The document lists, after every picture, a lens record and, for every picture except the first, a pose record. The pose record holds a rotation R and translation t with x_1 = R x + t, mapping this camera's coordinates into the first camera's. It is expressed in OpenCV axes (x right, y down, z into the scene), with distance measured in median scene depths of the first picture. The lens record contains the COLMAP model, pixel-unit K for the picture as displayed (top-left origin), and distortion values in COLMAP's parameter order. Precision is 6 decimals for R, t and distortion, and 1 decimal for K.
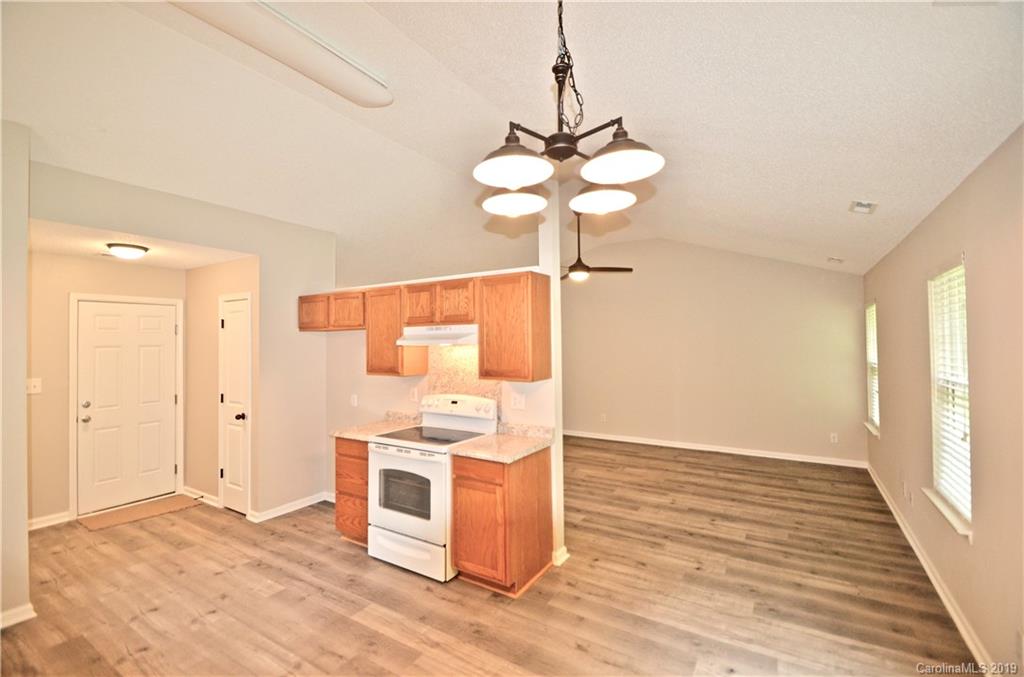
lens RADIAL K [[446.2, 0, 506.9], [0, 446.2, 329.5], [0, 0, 1]] dist [0.015931, -0.017903]
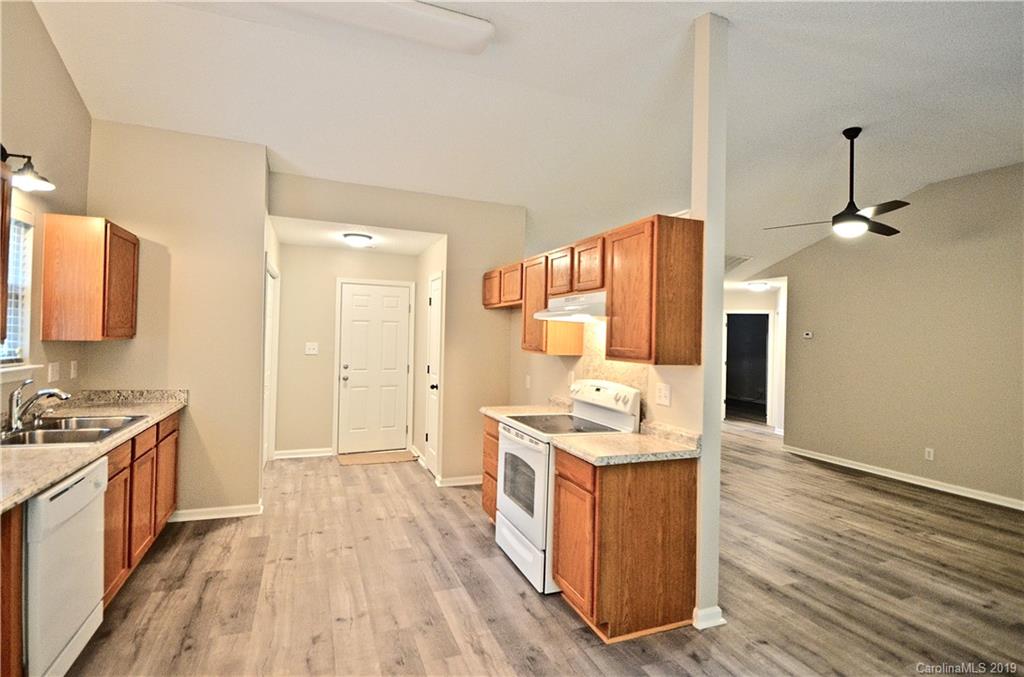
lens RADIAL K [[490.9, 0, 507.4], [0, 490.9, 329.4], [0, 0, 1]] dist [0.004607, -0.016103]
pose [[0.808416, 0.023110, -0.588158, 0.303958], [-0.017992, 0.999732, 0.014552, 0.046070], [0.588337, -0.001182, 0.808615, 0.187742]]
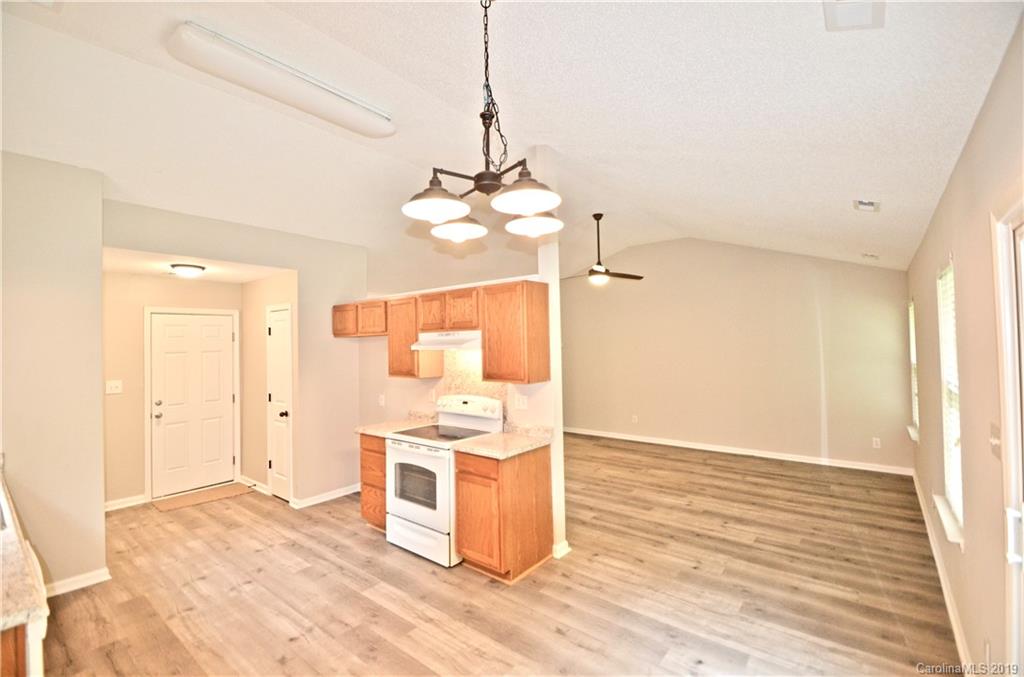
lens RADIAL K [[446.2, 0, 506.9], [0, 446.2, 329.5], [0, 0, 1]] dist [0.015931, -0.017903]
pose [[0.992670, -0.012807, -0.120174, 0.124215], [0.012619, 0.999918, -0.002329, -0.009937], [0.120194, 0.000795, 0.992750, -0.059132]]
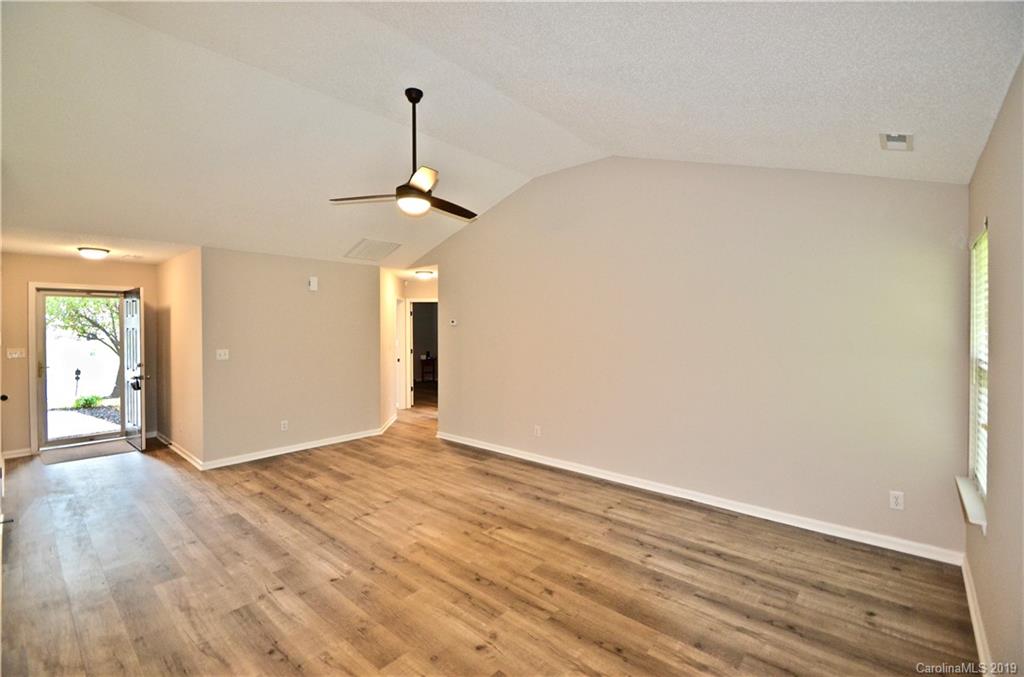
lens RADIAL K [[446.2, 0, 506.9], [0, 446.2, 329.5], [0, 0, 1]] dist [0.015931, -0.017903]
pose [[0.986235, 0.004677, -0.165286, 0.638853], [0.001461, 0.999314, 0.036998, 0.037340], [0.165345, -0.036730, 0.985552, 0.726638]]
